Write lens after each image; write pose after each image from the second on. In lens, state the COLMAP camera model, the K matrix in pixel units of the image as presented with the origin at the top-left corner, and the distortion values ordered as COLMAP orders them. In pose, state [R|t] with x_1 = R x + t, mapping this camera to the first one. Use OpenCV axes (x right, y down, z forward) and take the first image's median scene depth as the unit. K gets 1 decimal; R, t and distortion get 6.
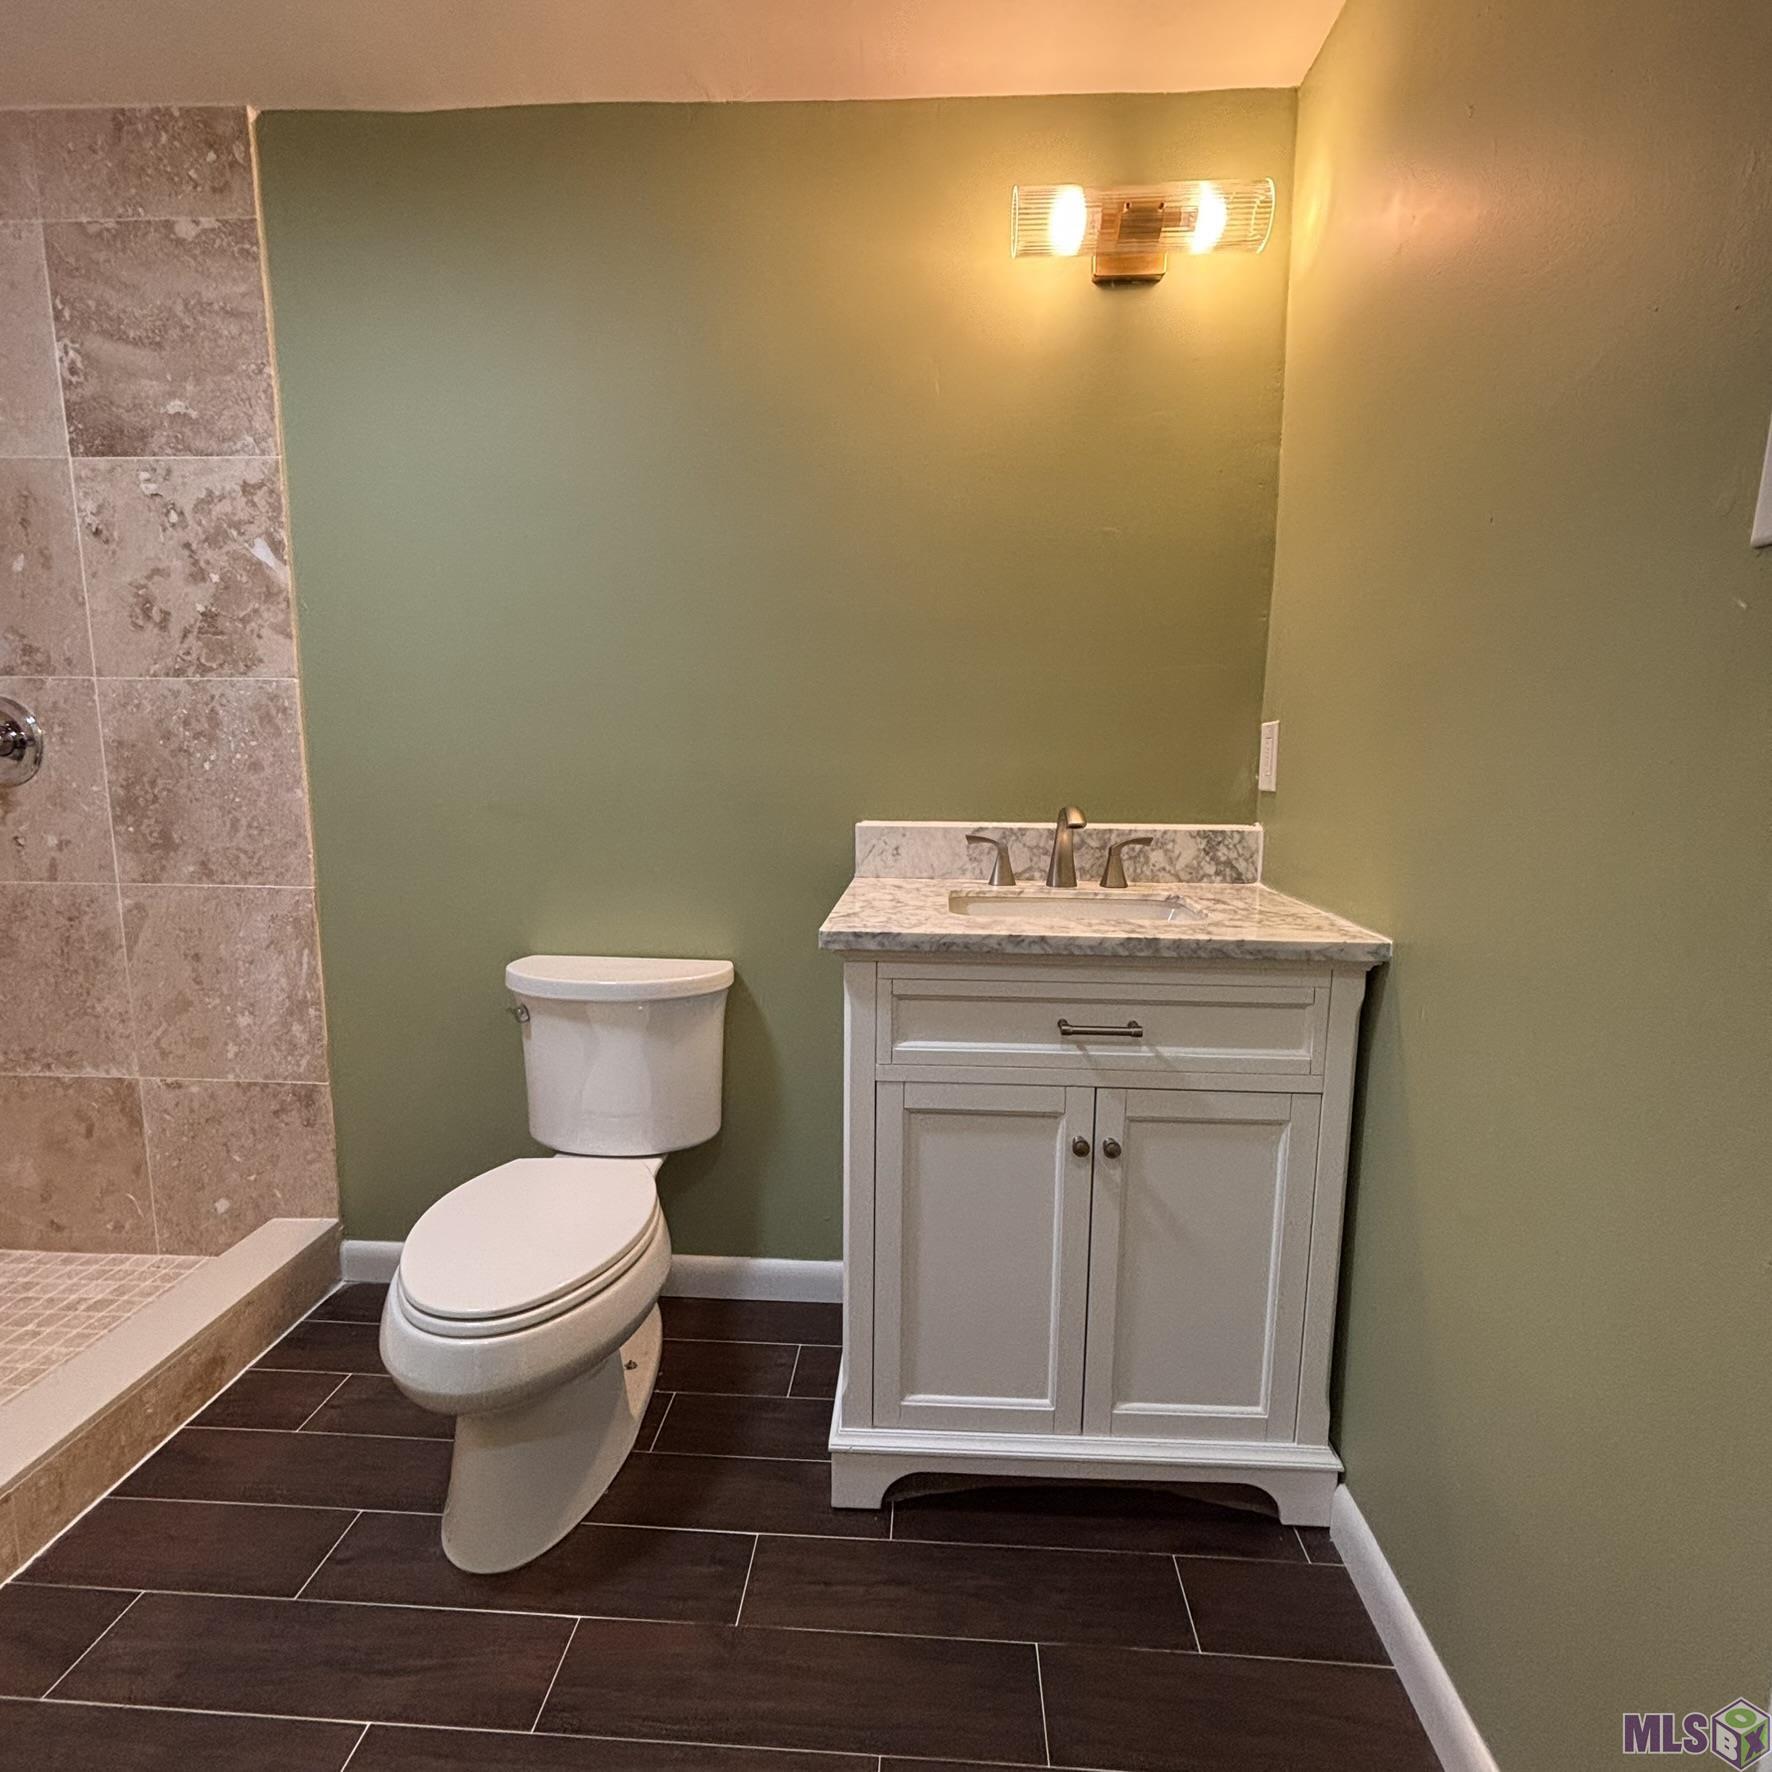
lens RADIAL K [[949.4, 0, 894.1], [0, 949.4, 884.4], [0, 0, 1]] dist [-0.013565, 0.006936]
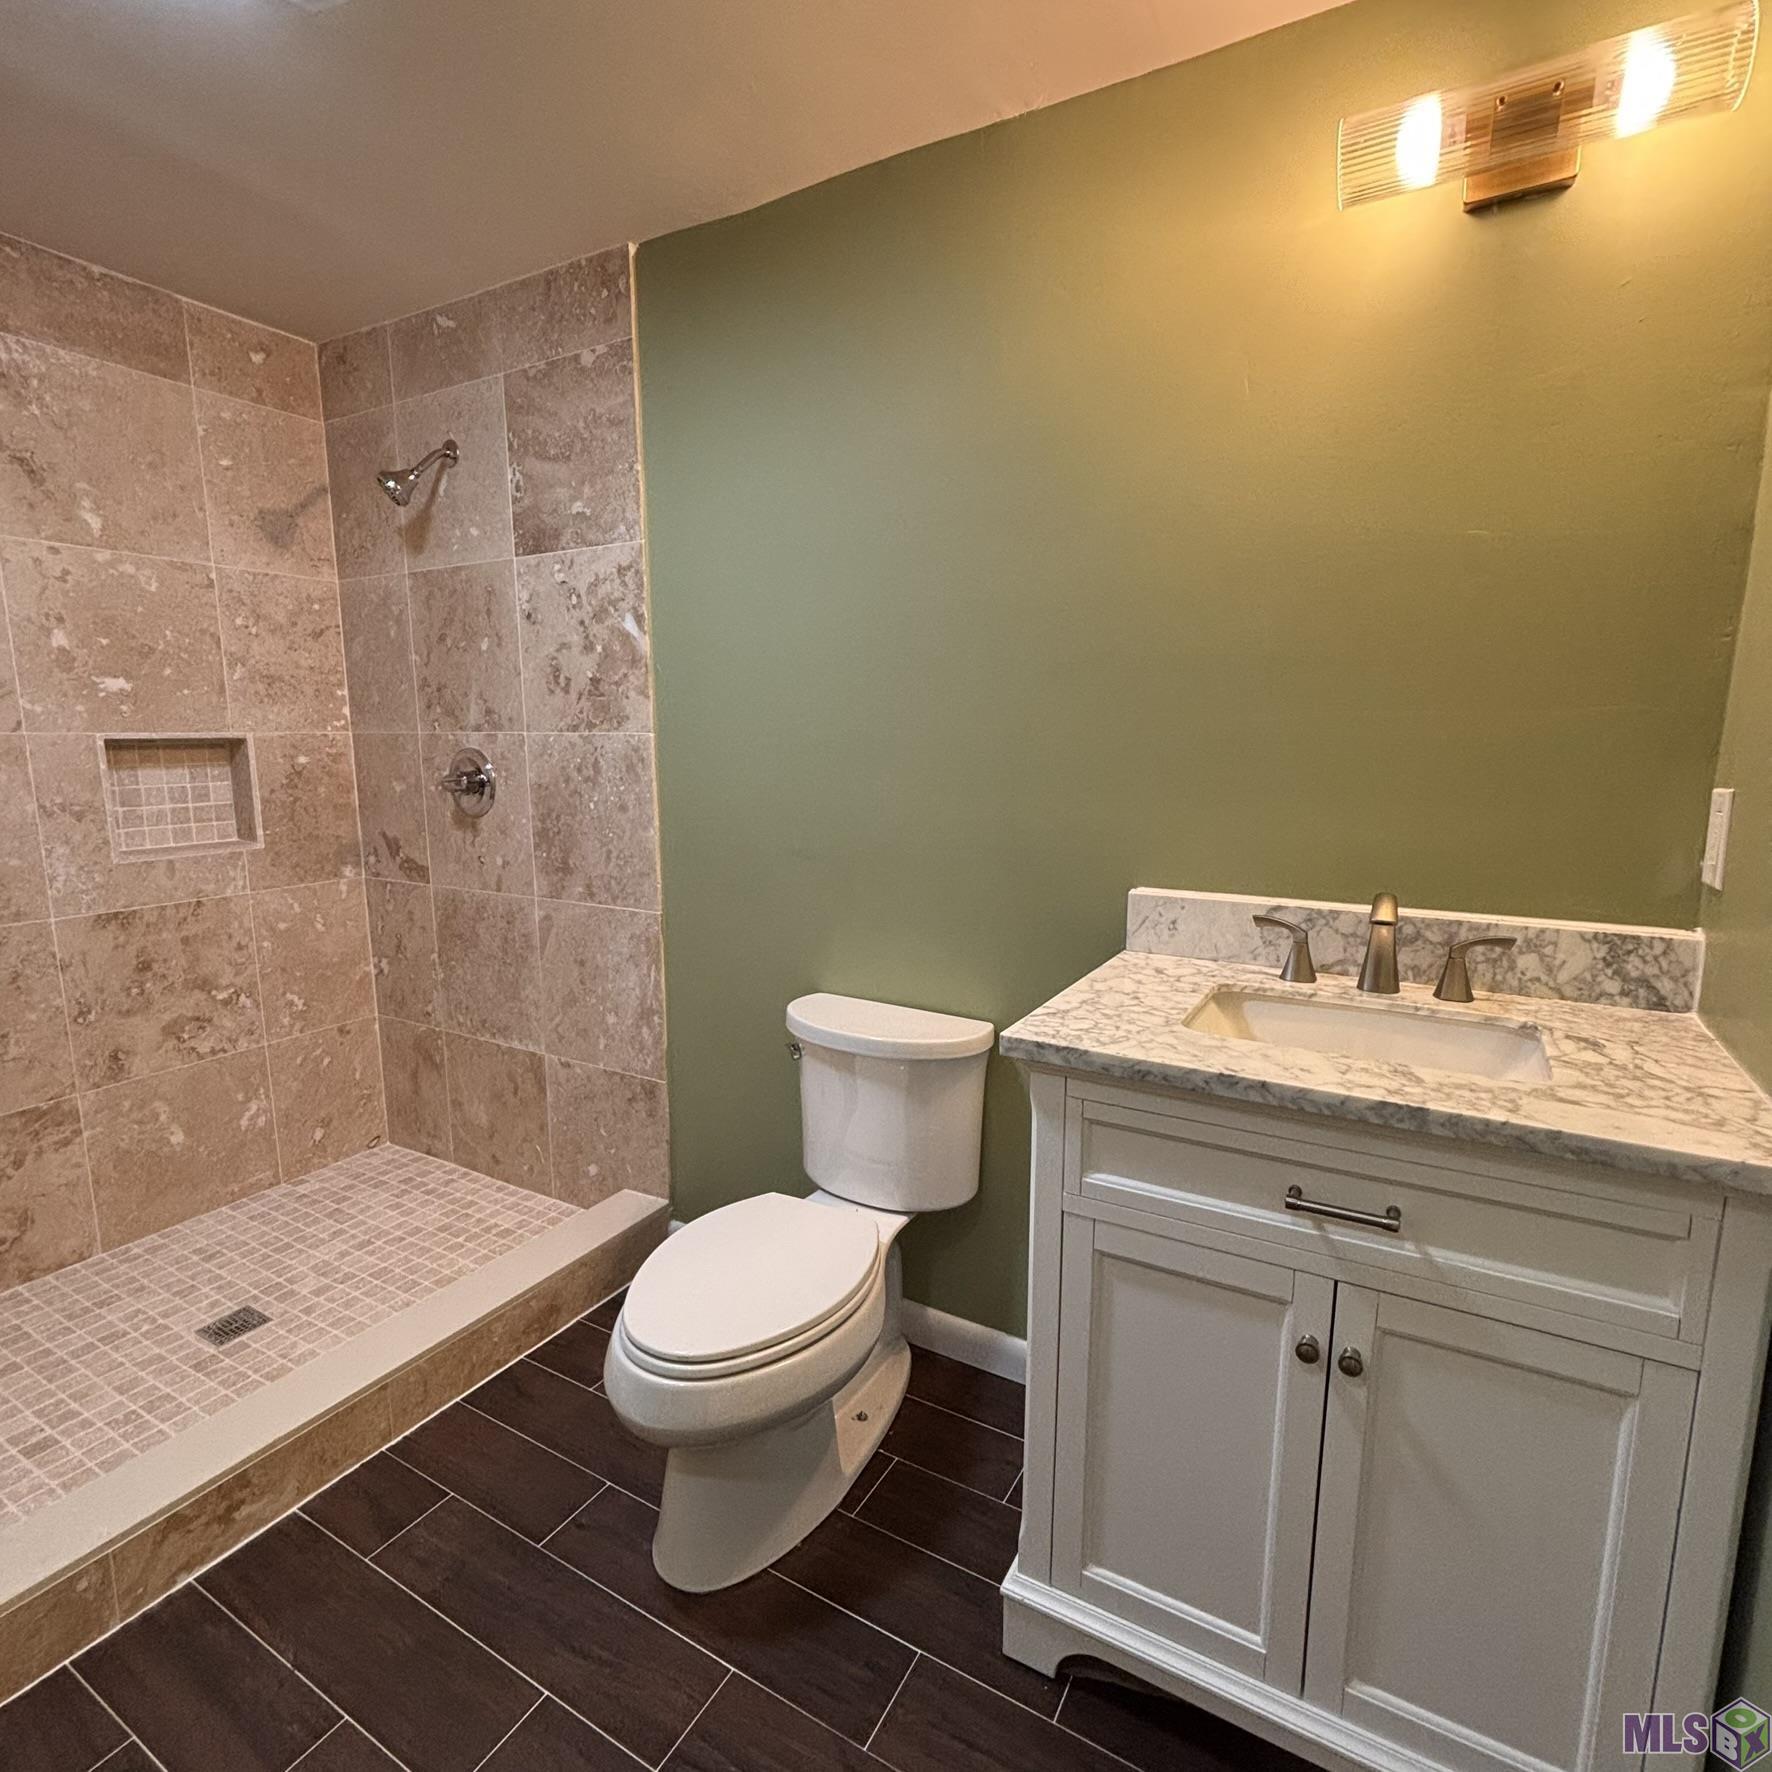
lens RADIAL K [[949.4, 0, 894.1], [0, 949.4, 884.4], [0, 0, 1]] dist [-0.013565, 0.006936]
pose [[0.892365, 0.062096, -0.447021, 0.161821], [-0.057239, 0.998063, 0.024379, -0.080919], [0.447669, 0.003832, 0.894191, 0.106376]]
